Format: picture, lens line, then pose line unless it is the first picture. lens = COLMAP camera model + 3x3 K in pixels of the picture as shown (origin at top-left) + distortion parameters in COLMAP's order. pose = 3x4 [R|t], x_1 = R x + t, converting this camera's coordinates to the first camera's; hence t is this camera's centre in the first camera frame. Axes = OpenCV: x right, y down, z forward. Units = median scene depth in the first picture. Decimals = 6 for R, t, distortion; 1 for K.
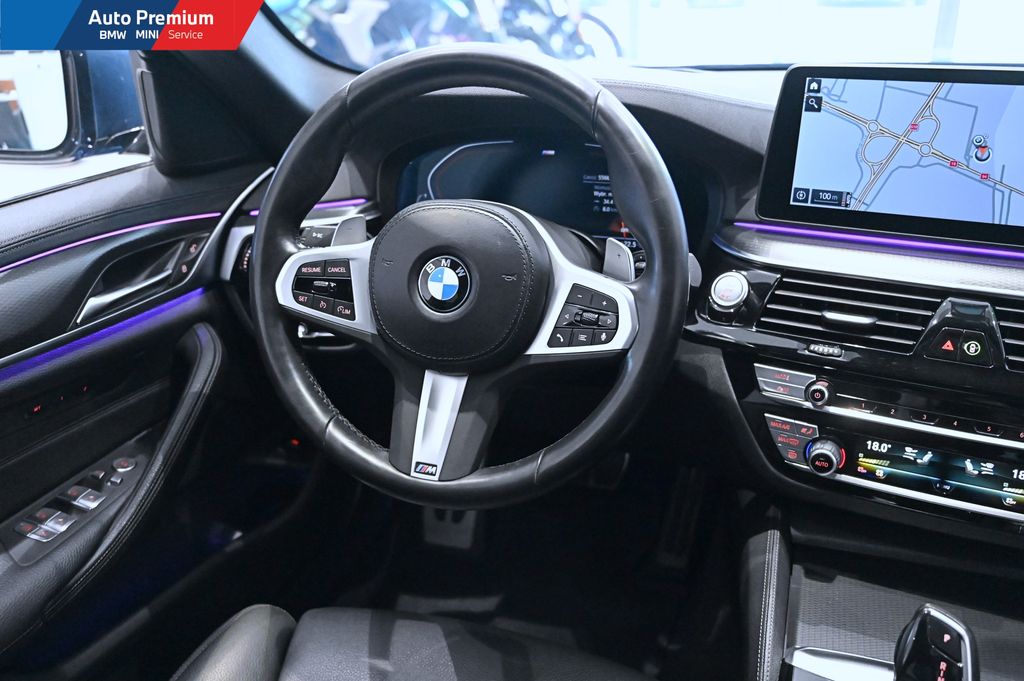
lens RADIAL K [[882.7, 0, 512.0], [0, 882.7, 340.5], [0, 0, 1]] dist [0.004707, -0.000748]
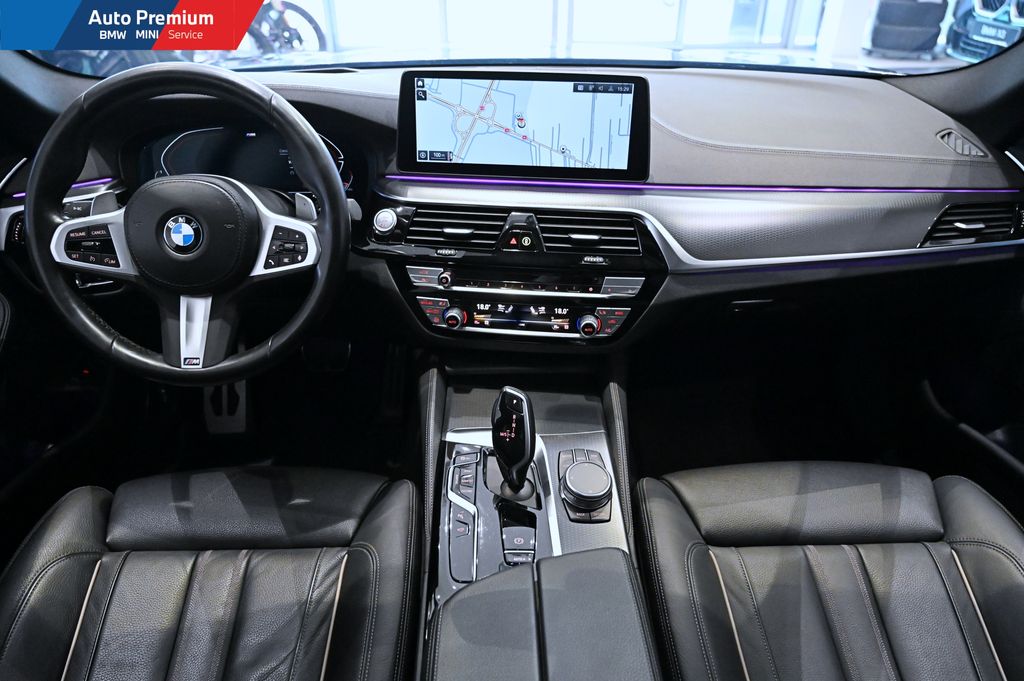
lens RADIAL K [[699.4, 0, 512.0], [0, 699.4, 340.5], [0, 0, 1]] dist [-0.009564, 0.000362]
pose [[0.937944, -0.147658, 0.313782, 0.041789], [0.114843, 0.986022, 0.120713, 0.029572], [-0.327220, -0.077186, 0.941791, -0.256873]]
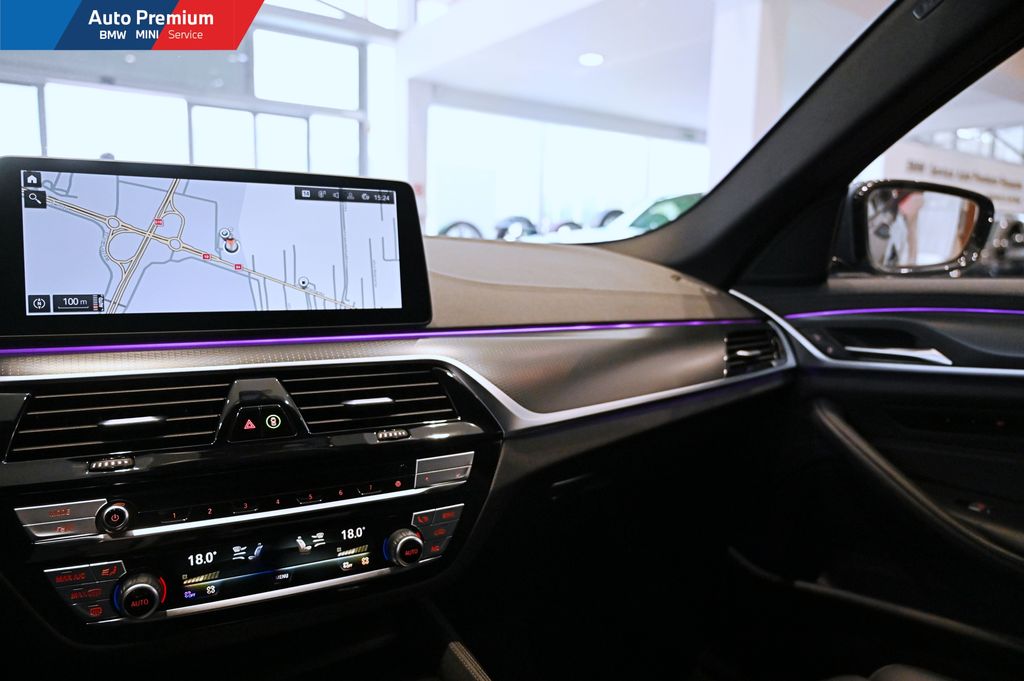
lens RADIAL K [[699.4, 0, 512.0], [0, 699.4, 340.5], [0, 0, 1]] dist [-0.009564, 0.000362]
pose [[0.588694, -0.057650, 0.806298, 0.059916], [0.305050, 0.939548, -0.155546, 0.116521], [-0.748588, 0.337530, 0.570692, 0.318385]]
